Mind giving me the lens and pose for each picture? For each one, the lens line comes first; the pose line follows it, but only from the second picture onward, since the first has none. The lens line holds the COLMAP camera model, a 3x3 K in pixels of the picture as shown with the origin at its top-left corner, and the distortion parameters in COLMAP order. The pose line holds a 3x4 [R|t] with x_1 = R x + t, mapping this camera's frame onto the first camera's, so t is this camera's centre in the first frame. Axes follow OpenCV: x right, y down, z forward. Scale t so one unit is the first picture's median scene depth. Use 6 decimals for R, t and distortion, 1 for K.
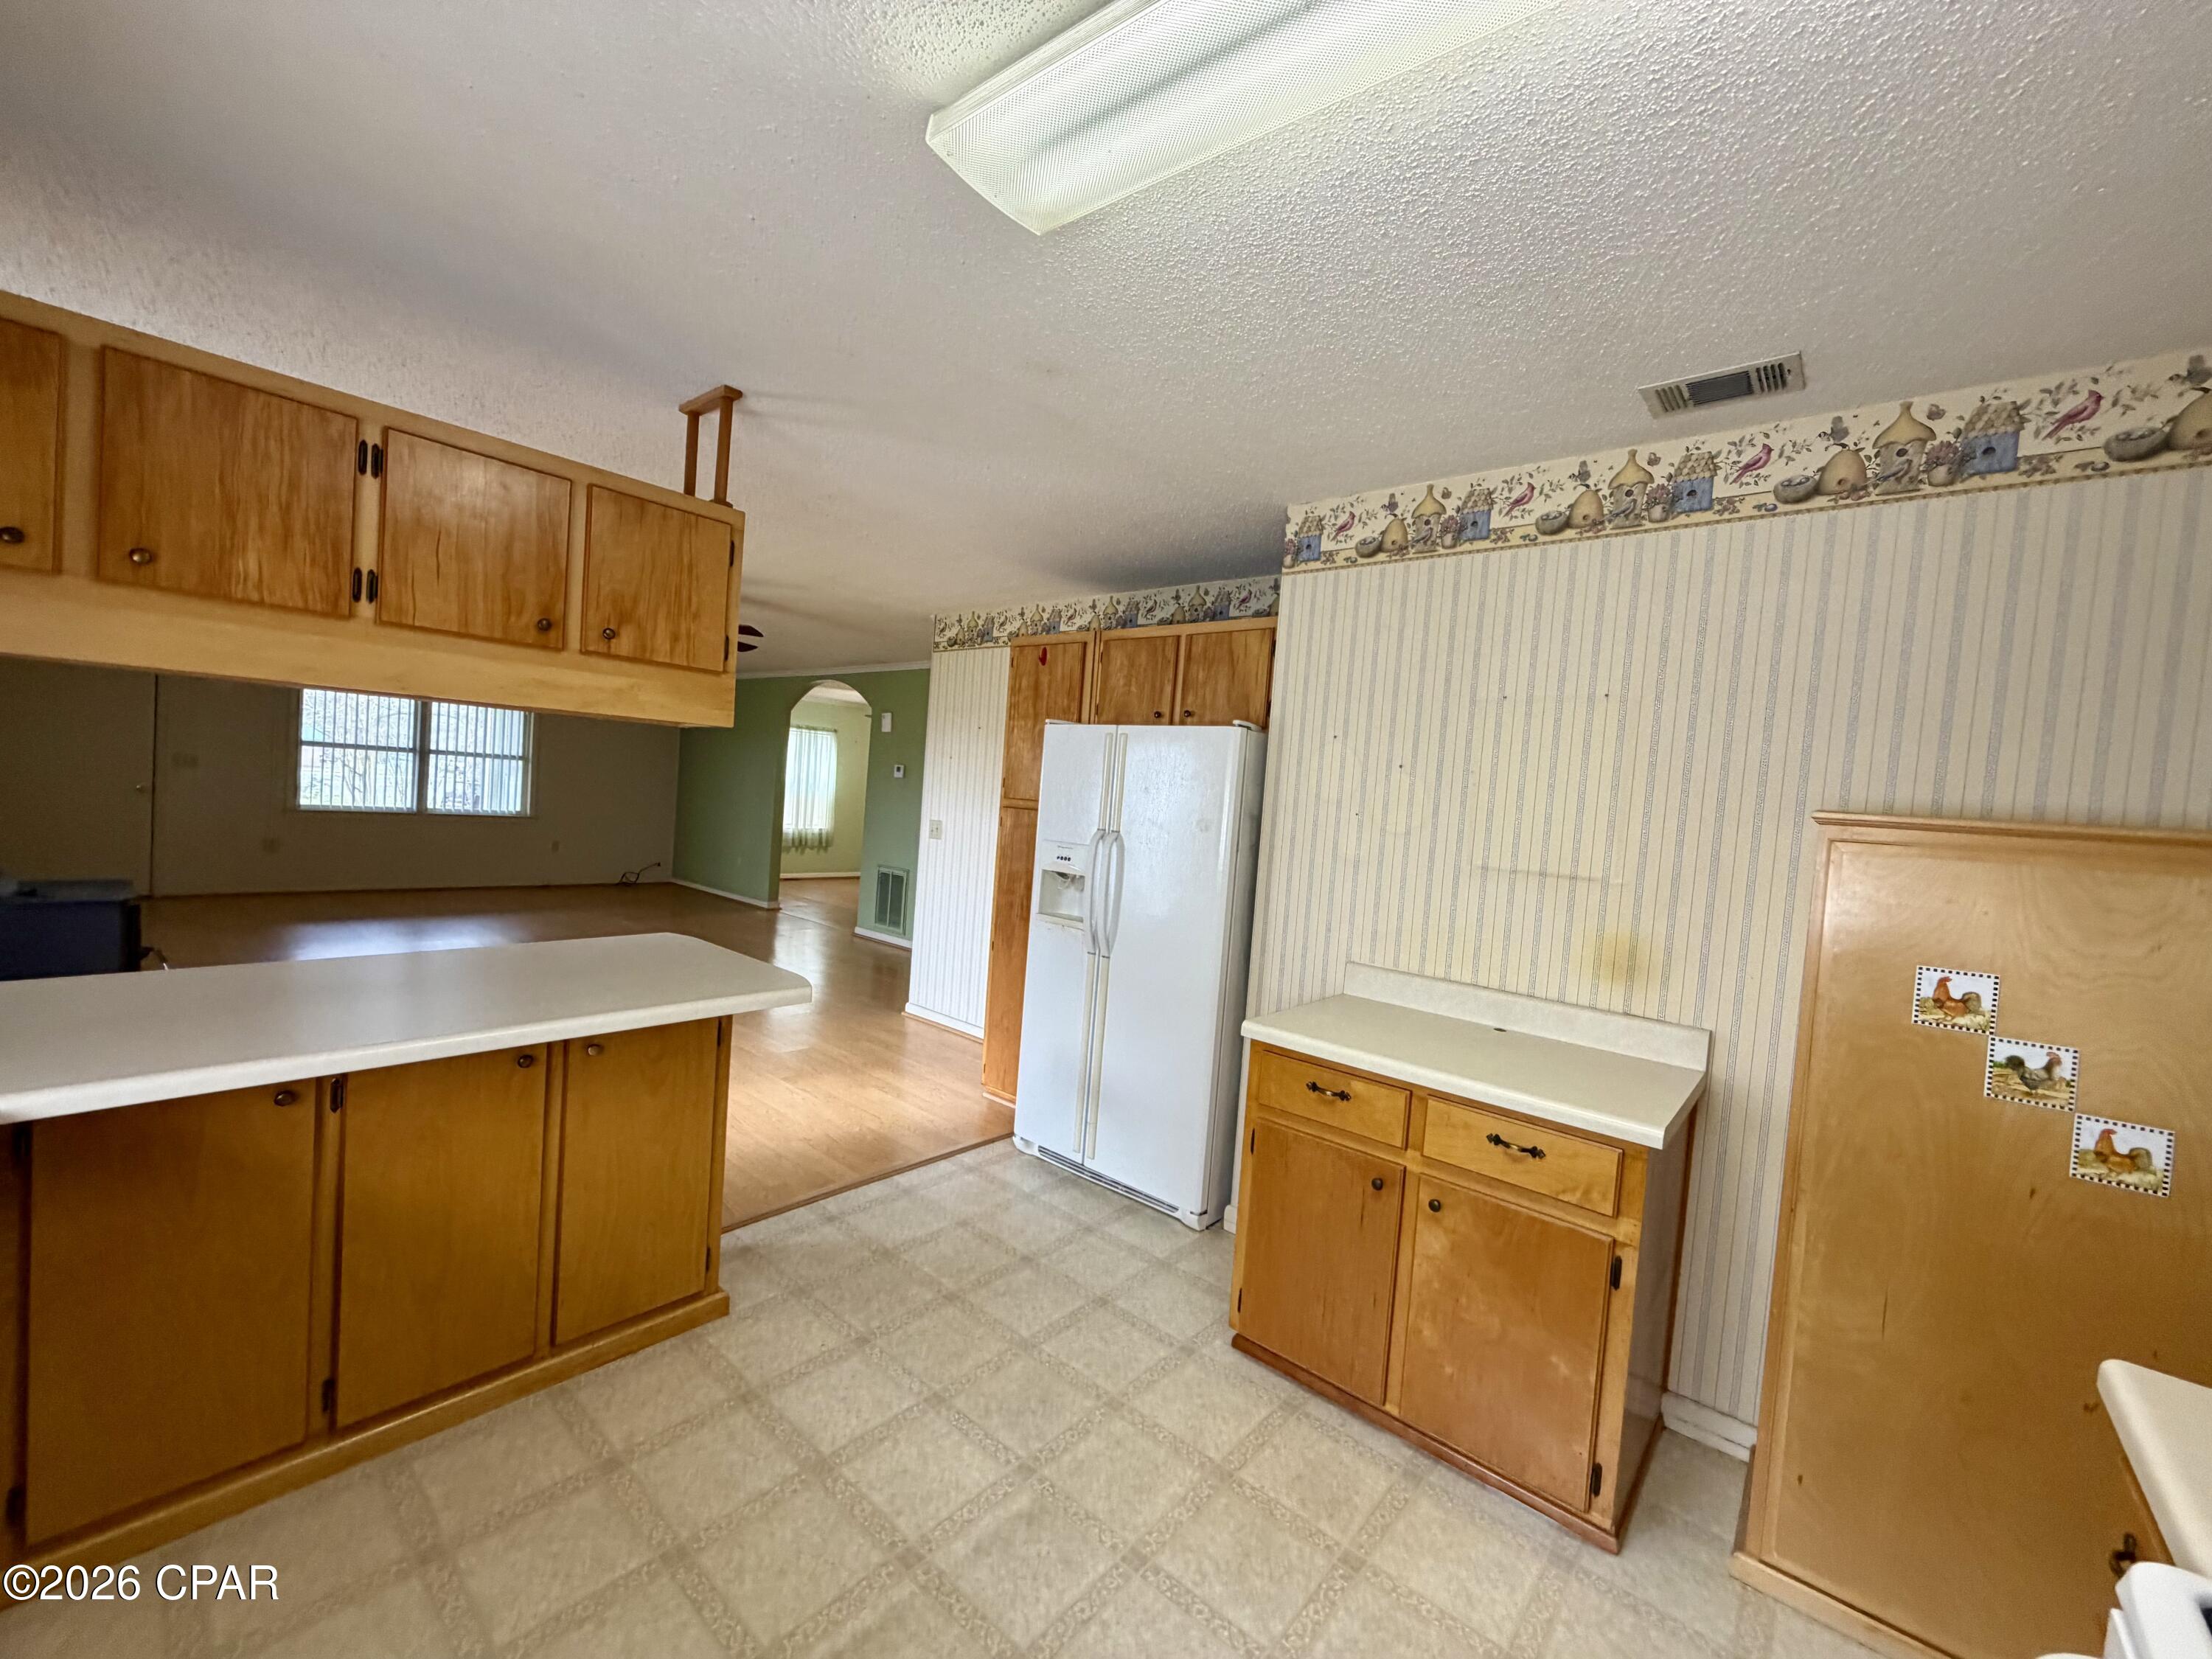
lens RADIAL K [[881.9, 0, 1099.8], [0, 881.9, 834.7], [0, 0, 1]] dist [0.000526, 0.000294]
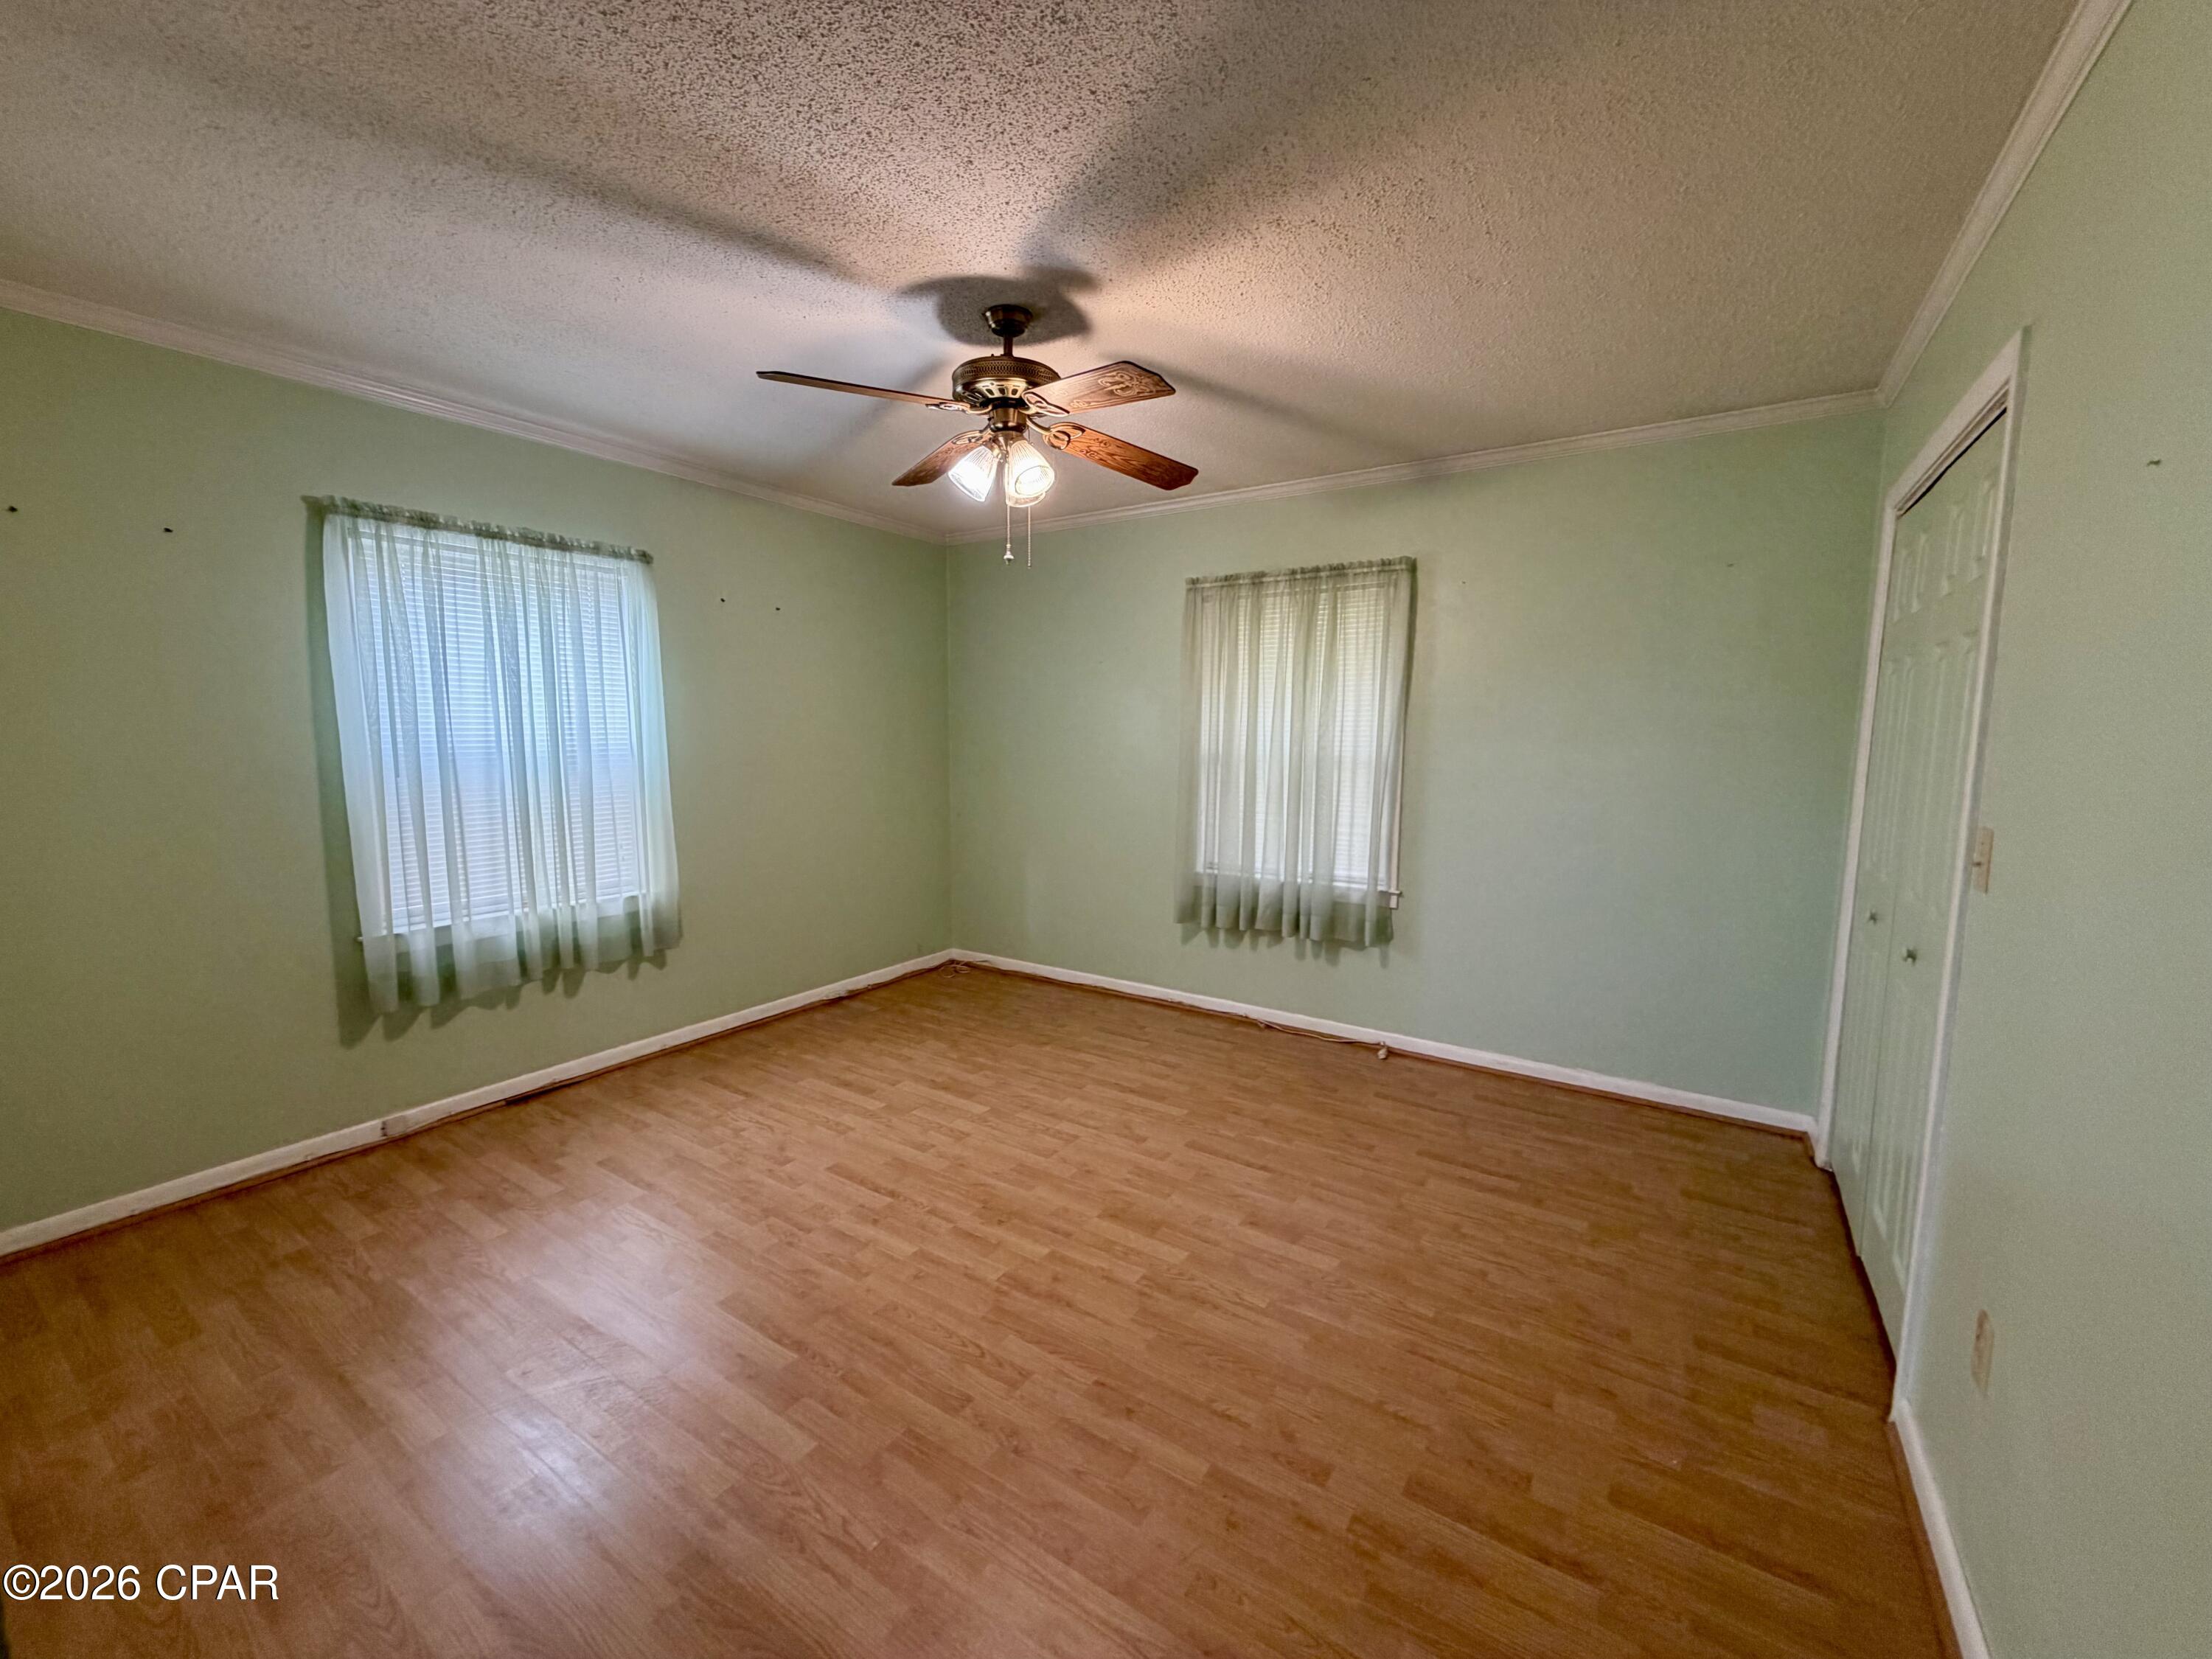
lens RADIAL K [[882.6, 0, 1099.8], [0, 882.6, 830.2], [0, 0, 1]] dist [0.000770, -0.000275]
pose [[0.990269, -0.094126, 0.102509, -0.860879], [0.085505, 0.992664, 0.085478, -0.181075], [-0.109803, -0.075881, 0.991053, 3.128120]]
